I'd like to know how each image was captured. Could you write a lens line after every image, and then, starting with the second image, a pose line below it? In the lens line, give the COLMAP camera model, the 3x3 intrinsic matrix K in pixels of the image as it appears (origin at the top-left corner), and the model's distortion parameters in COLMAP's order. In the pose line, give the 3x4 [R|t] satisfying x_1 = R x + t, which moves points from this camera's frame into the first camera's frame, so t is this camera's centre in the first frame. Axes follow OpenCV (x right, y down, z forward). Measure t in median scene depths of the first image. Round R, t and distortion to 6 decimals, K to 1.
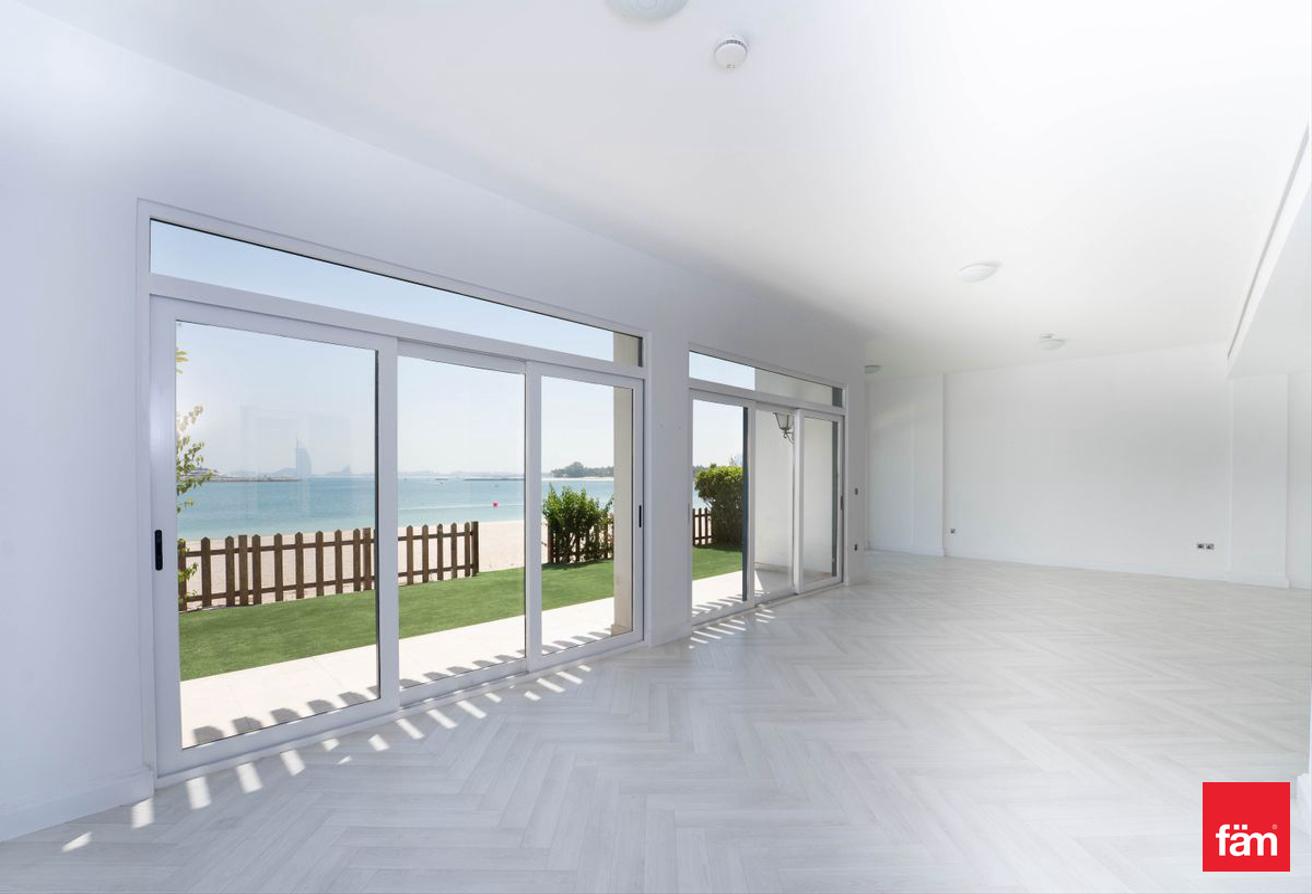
lens RADIAL K [[527.1, 0, 645.4], [0, 527.1, 490.7], [0, 0, 1]] dist [-0.000558, 0.000063]
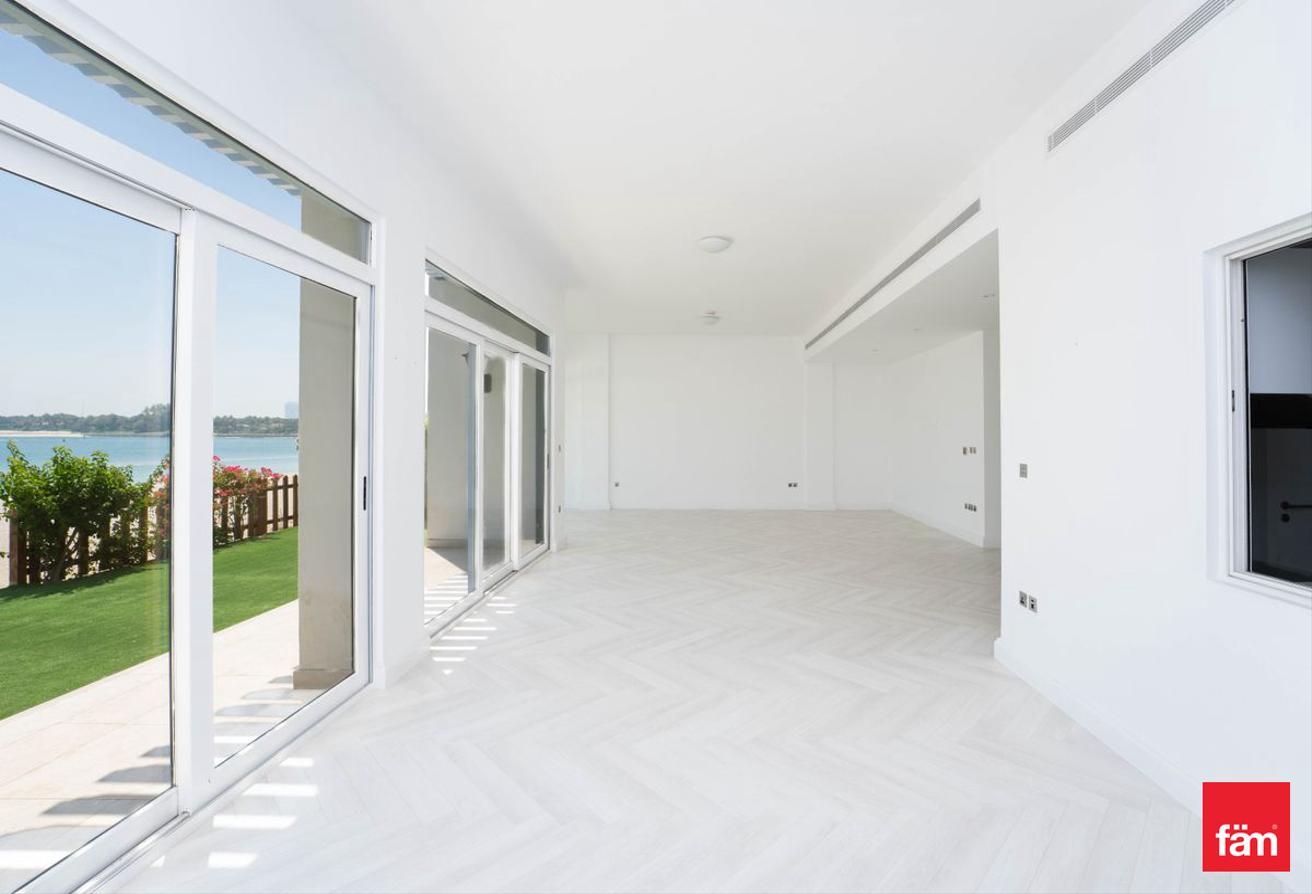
lens RADIAL K [[559.0, 0, 629.9], [0, 559.0, 440.2], [0, 0, 1]] dist [-0.009720, 0.000261]
pose [[0.713130, -0.006655, 0.701001, -0.208737], [0.013292, 0.999904, -0.004030, -0.008070], [-0.700906, 0.012192, 0.713149, 0.225124]]
